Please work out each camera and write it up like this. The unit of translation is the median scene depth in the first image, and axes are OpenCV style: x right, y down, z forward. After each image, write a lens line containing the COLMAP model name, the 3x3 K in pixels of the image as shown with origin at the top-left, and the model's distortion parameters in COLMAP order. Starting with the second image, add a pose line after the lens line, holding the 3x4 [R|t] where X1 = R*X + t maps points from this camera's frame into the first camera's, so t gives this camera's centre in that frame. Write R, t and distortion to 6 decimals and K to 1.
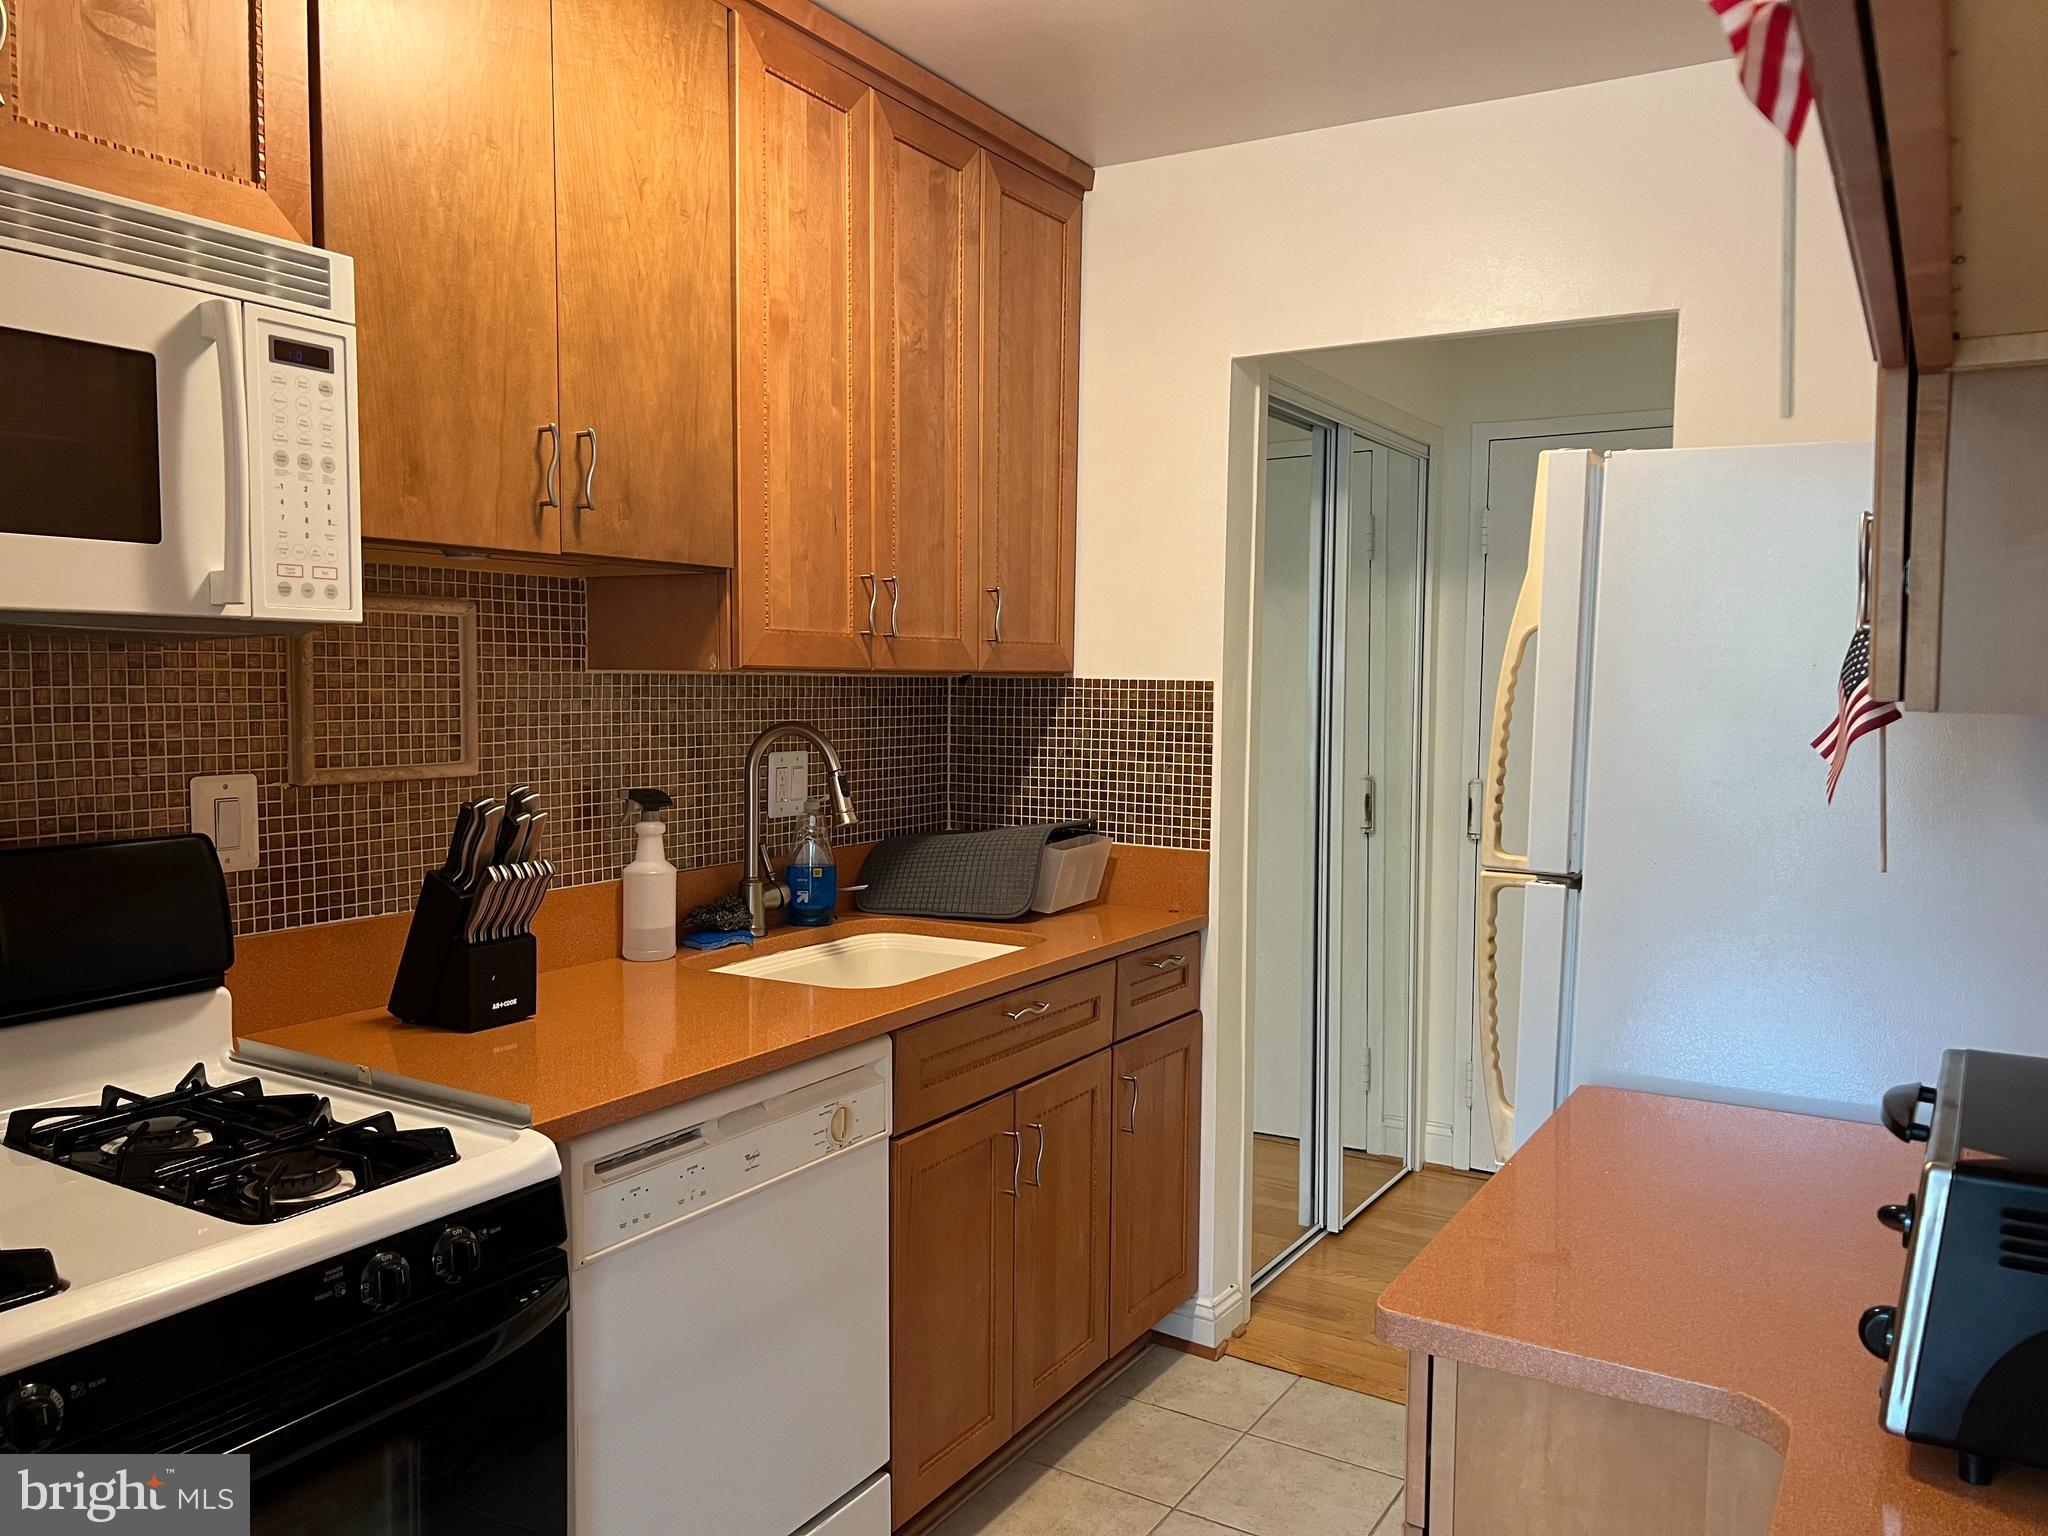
lens RADIAL K [[1510.1, 0, 1024.0], [0, 1510.1, 768.0], [0, 0, 1]] dist [0.140302, -0.289988]
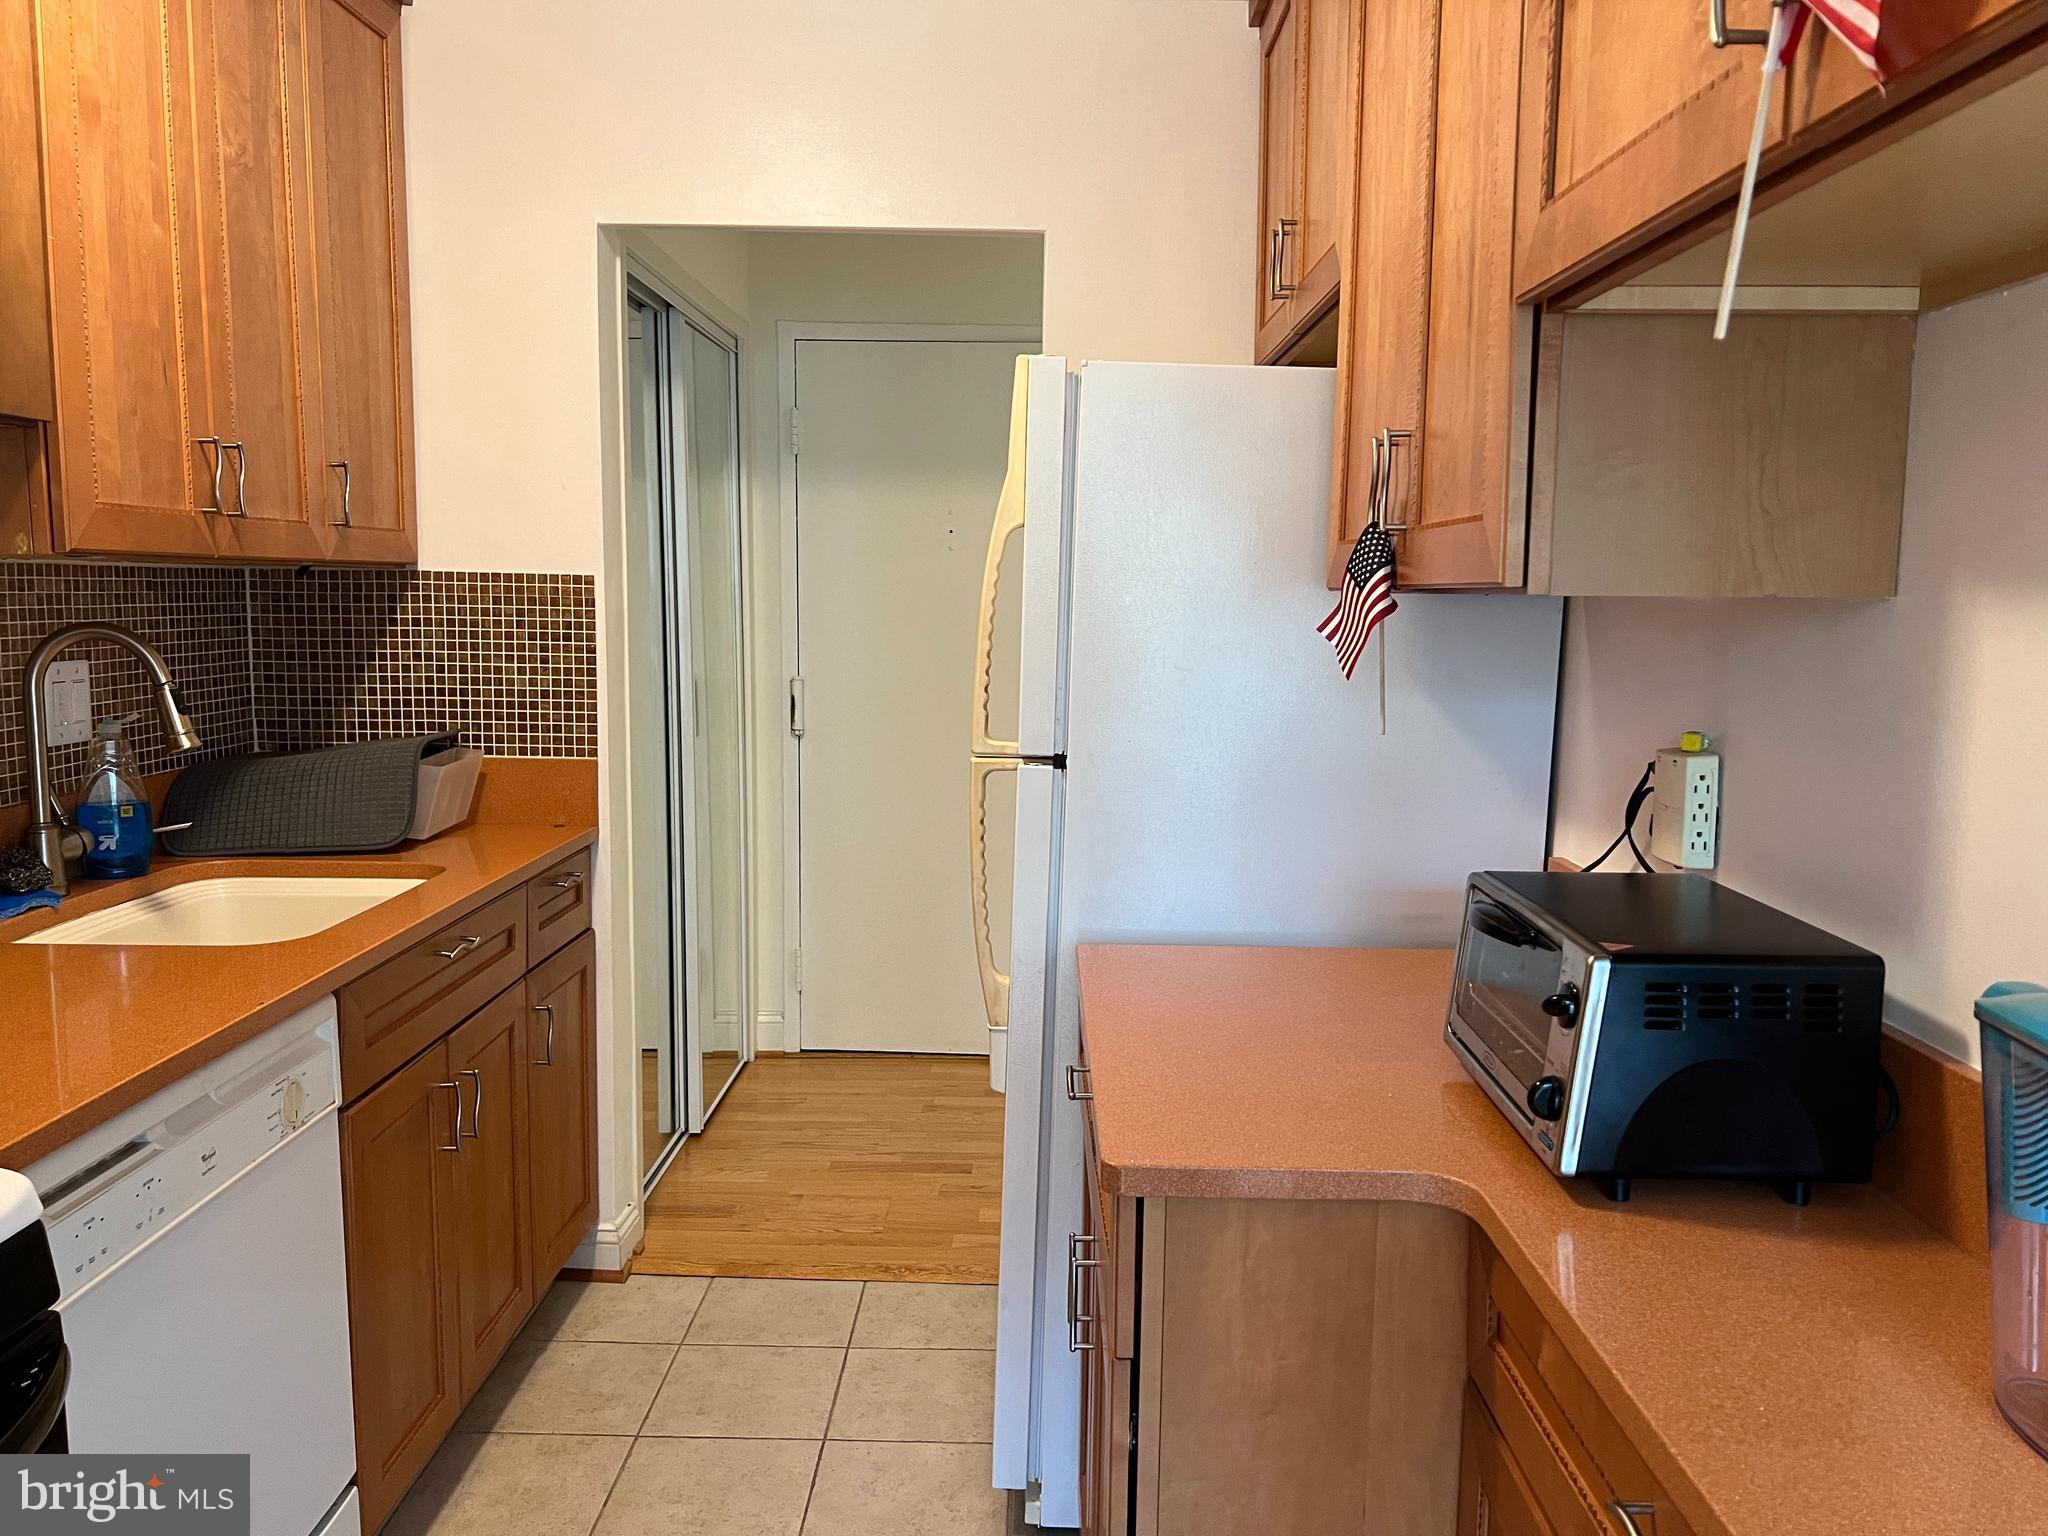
lens RADIAL K [[1539.9, 0, 1024.0], [0, 1539.9, 768.0], [0, 0, 1]] dist [0.040409, -0.043806]
pose [[0.858587, -0.058392, 0.509332, -0.135596], [0.026356, 0.997206, 0.069895, 0.001064], [-0.511990, -0.046587, 0.857727, 0.048843]]
